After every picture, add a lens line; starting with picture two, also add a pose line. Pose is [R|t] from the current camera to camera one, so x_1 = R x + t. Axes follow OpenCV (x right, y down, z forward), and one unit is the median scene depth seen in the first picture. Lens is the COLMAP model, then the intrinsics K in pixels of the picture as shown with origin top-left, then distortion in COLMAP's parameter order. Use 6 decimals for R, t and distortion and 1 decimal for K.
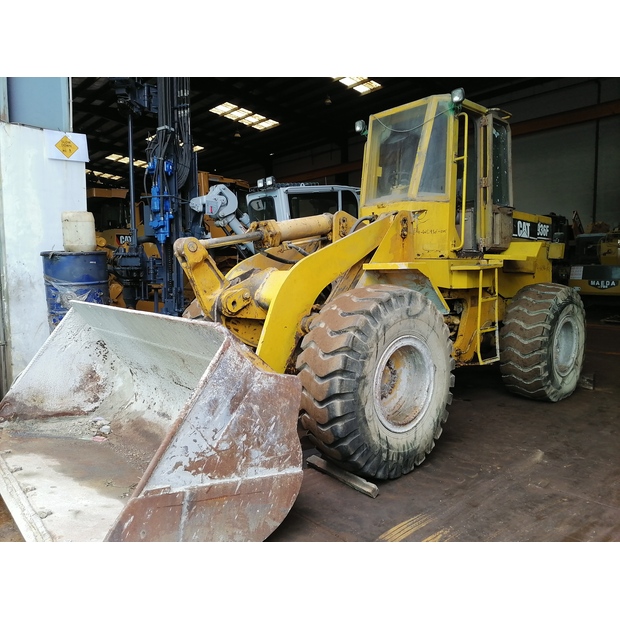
lens RADIAL K [[450.9, 0, 312.9], [0, 450.9, 306.7], [0, 0, 1]] dist [0.085932, -0.097789]
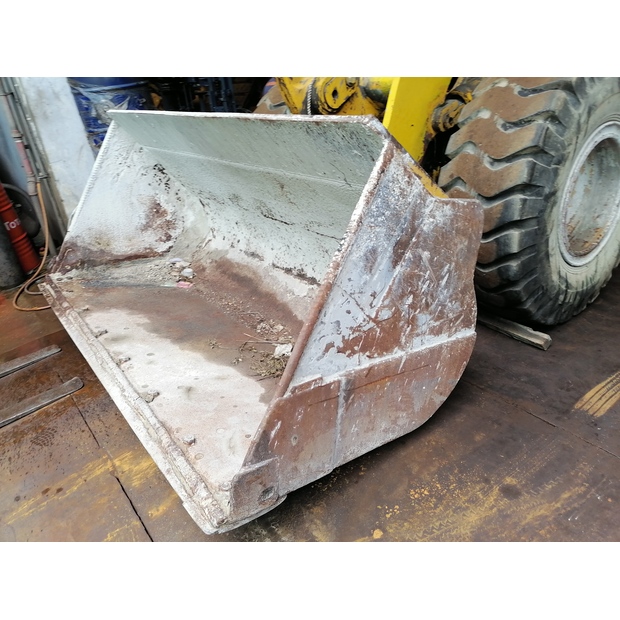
lens RADIAL K [[450.9, 0, 312.9], [0, 450.9, 306.7], [0, 0, 1]] dist [0.085932, -0.097789]
pose [[0.993384, -0.036303, -0.108951, -0.172466], [0.075866, 0.919673, 0.385288, 0.023622], [0.086212, -0.391004, 0.916342, 0.291788]]
